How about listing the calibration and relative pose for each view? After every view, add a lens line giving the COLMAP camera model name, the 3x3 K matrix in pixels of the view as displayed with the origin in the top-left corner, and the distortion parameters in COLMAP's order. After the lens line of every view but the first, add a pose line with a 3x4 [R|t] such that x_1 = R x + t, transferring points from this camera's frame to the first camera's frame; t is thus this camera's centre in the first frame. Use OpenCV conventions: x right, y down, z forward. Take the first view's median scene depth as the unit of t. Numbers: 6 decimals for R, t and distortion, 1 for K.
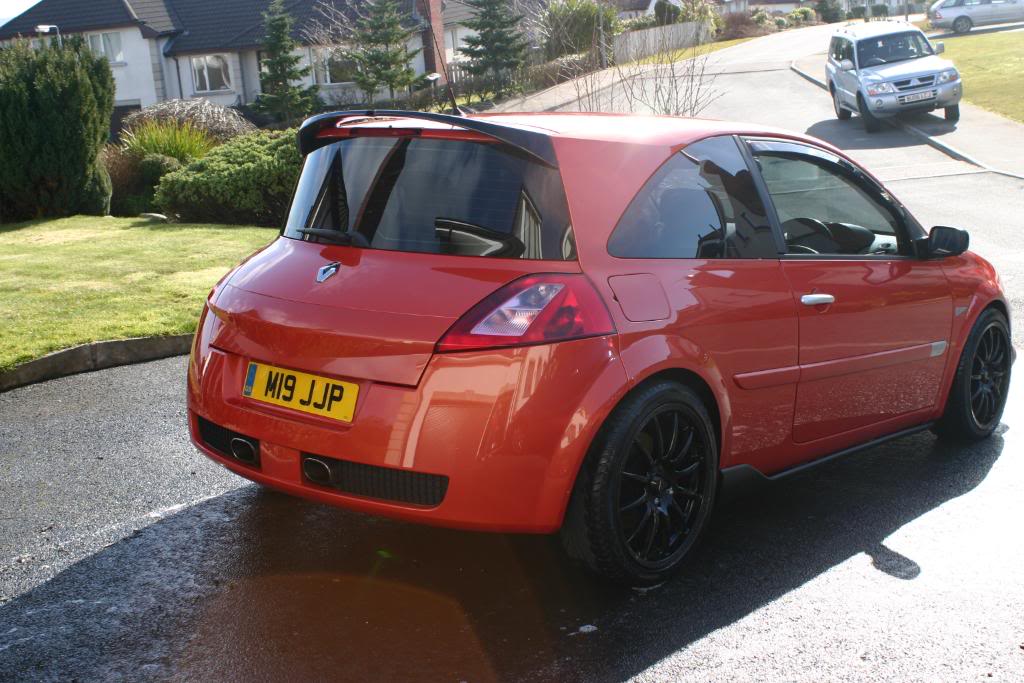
lens RADIAL K [[1346.6, 0, 512.0], [0, 1346.6, 341.5], [0, 0, 1]] dist [-0.132258, -0.017206]
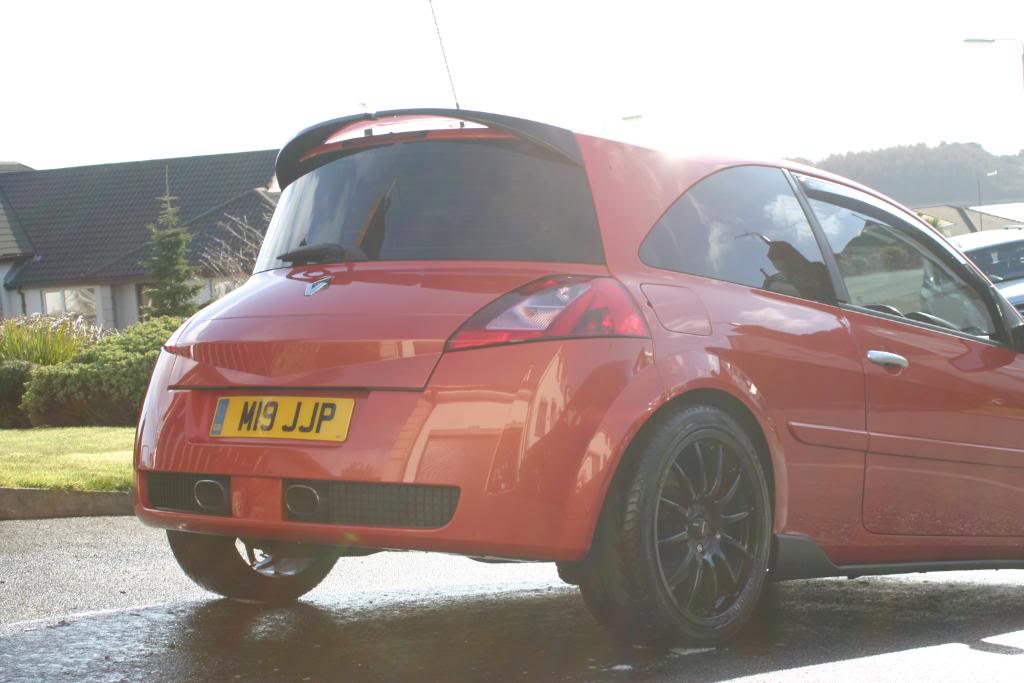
lens RADIAL K [[1922.2, 0, 512.0], [0, 1922.2, 341.5], [0, 0, 1]] dist [0.001175, -0.046006]
pose [[0.999863, 0.008870, 0.014004, -0.027530], [-0.005890, 0.979773, -0.200027, 0.222409], [-0.015494, 0.199917, 0.979690, -0.204056]]
